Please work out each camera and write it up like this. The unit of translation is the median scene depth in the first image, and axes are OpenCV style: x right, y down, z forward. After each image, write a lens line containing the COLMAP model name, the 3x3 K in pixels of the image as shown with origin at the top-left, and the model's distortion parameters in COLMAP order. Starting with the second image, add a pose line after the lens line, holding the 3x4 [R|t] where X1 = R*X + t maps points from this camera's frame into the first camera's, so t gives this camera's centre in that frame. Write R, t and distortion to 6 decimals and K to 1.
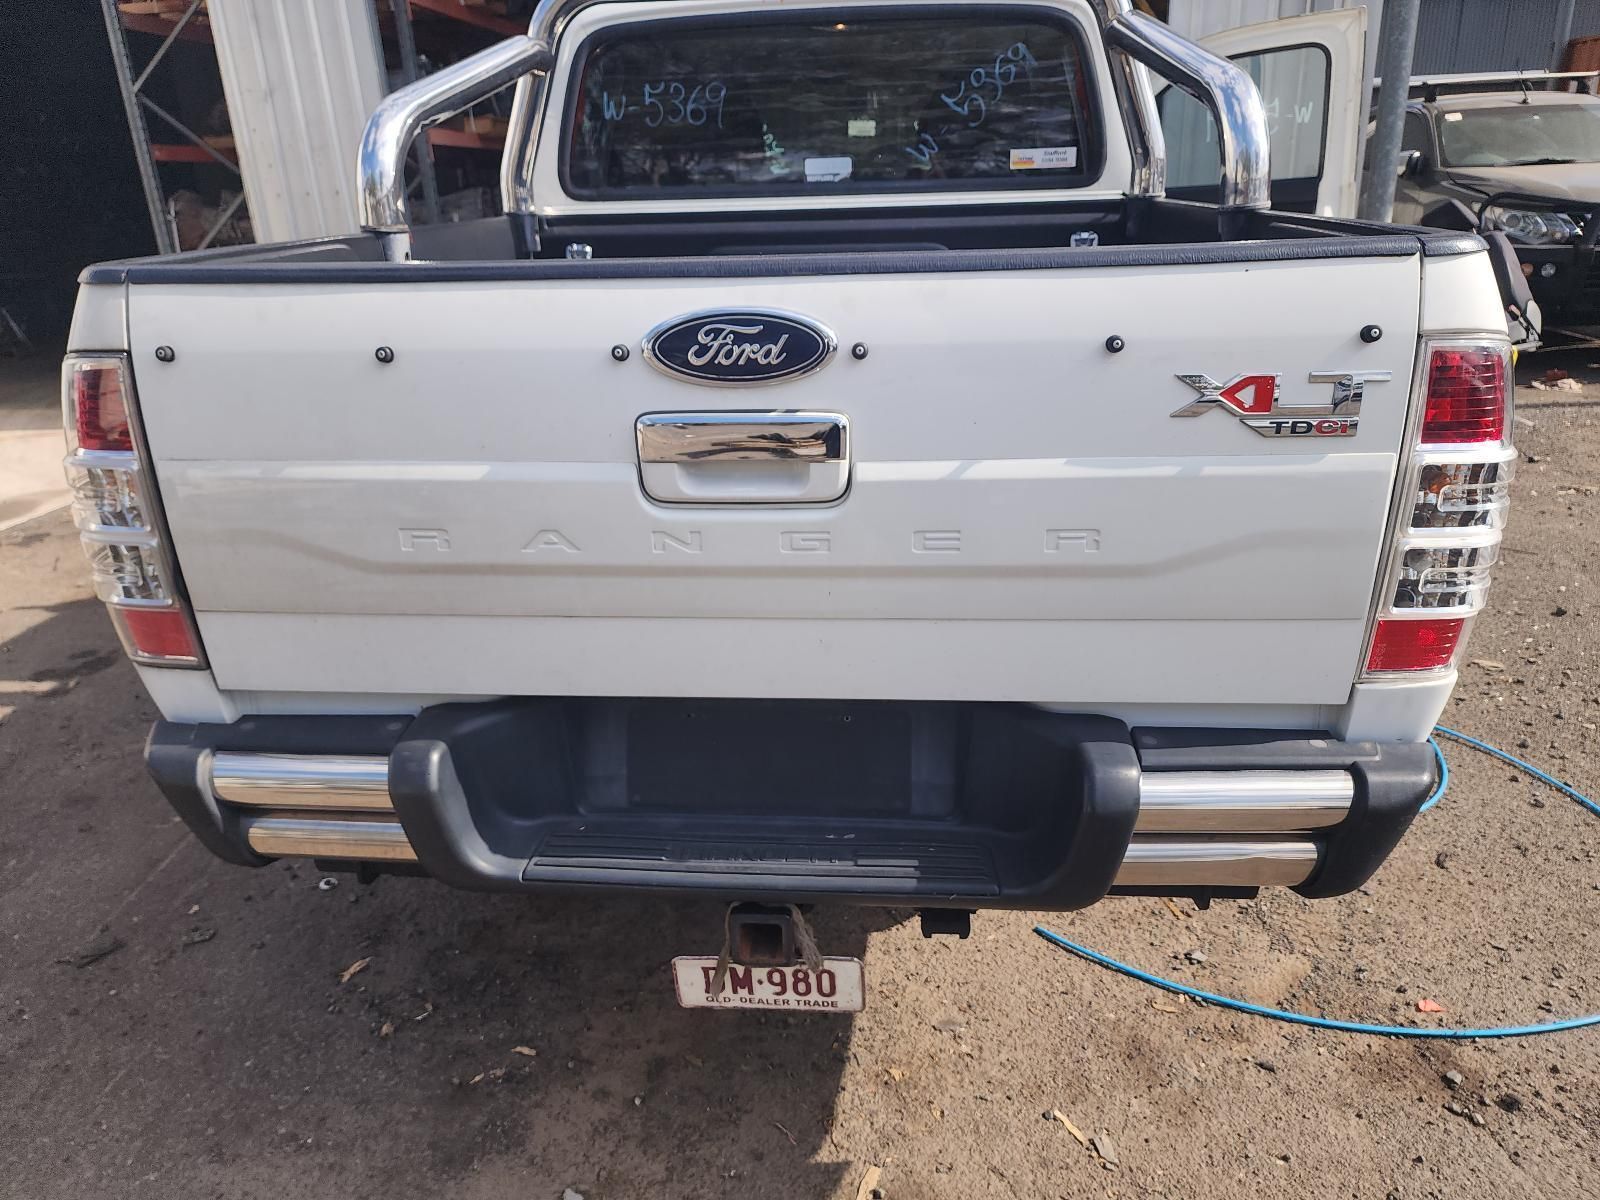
lens RADIAL K [[1095.3, 0, 800.0], [0, 1095.3, 600.0], [0, 0, 1]] dist [0.023148, -0.033336]
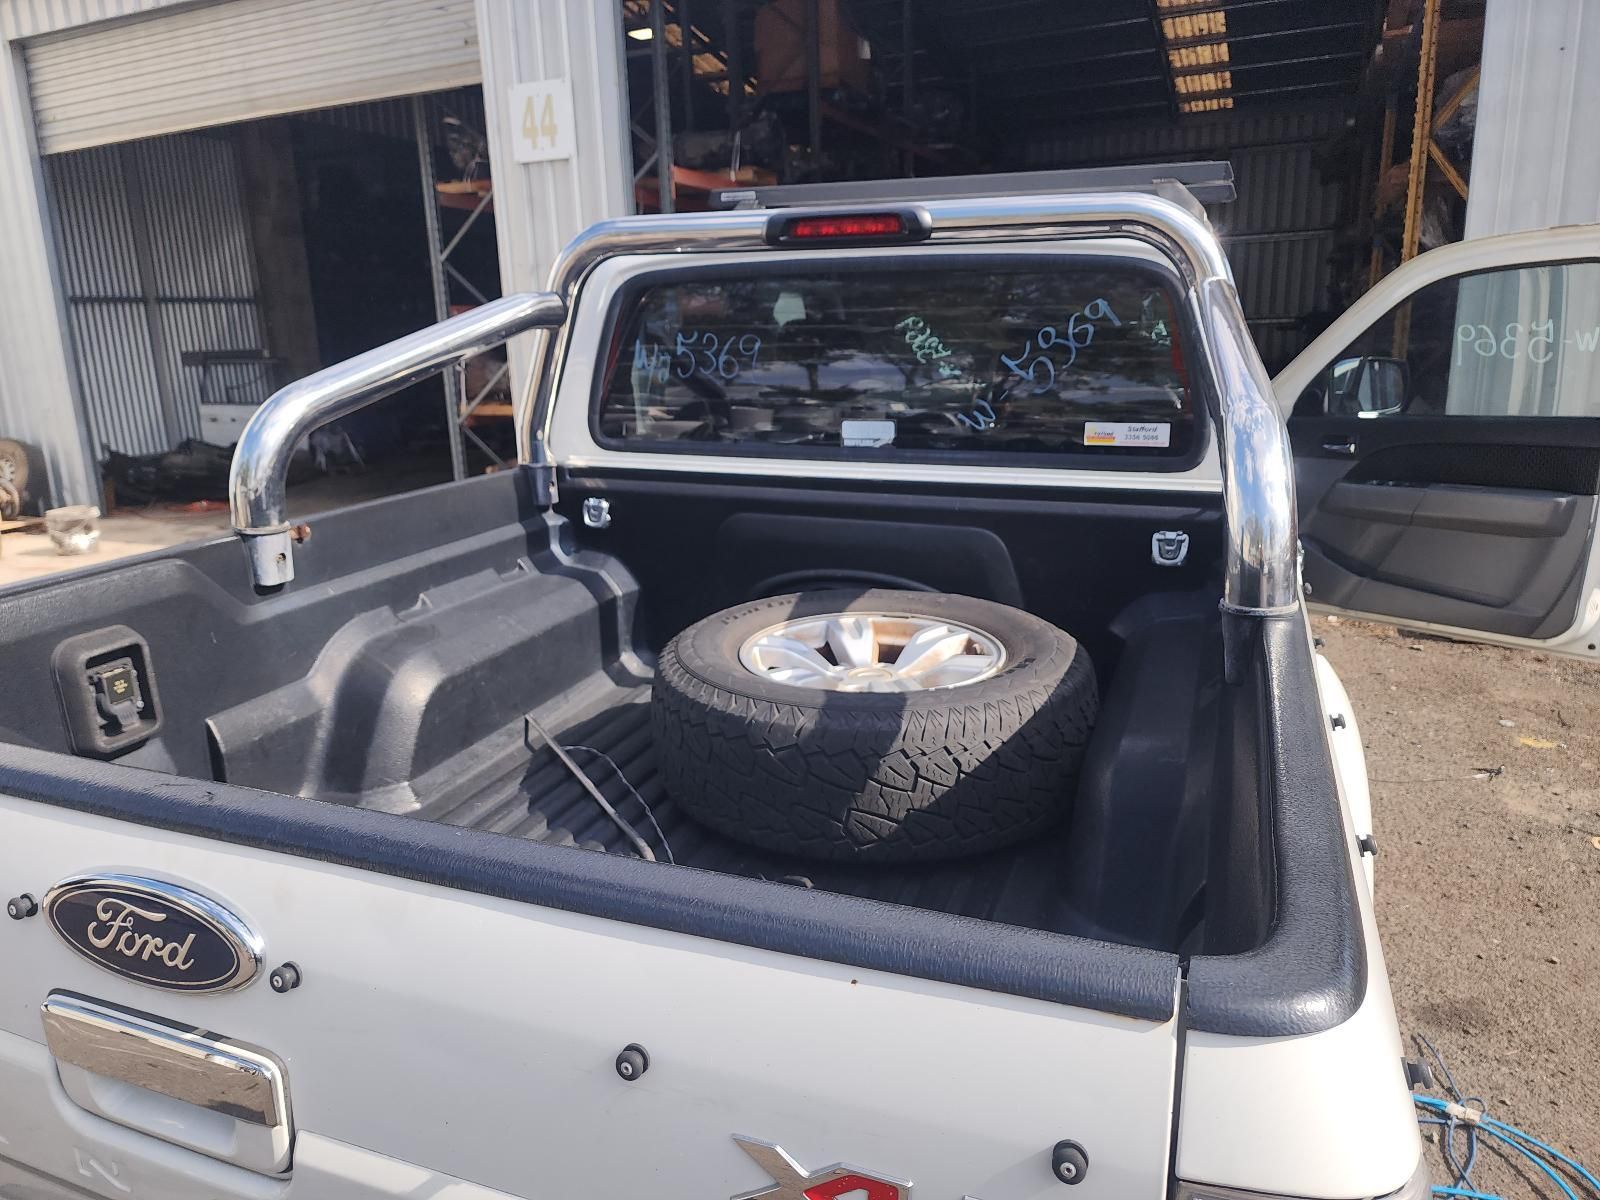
lens RADIAL K [[1095.3, 0, 800.0], [0, 1095.3, 600.0], [0, 0, 1]] dist [0.023148, -0.033336]
pose [[0.961037, 0.084987, -0.263031, 0.214817], [-0.113279, 0.989077, -0.094310, -0.182739], [0.252143, 0.120431, 0.960167, 0.191012]]
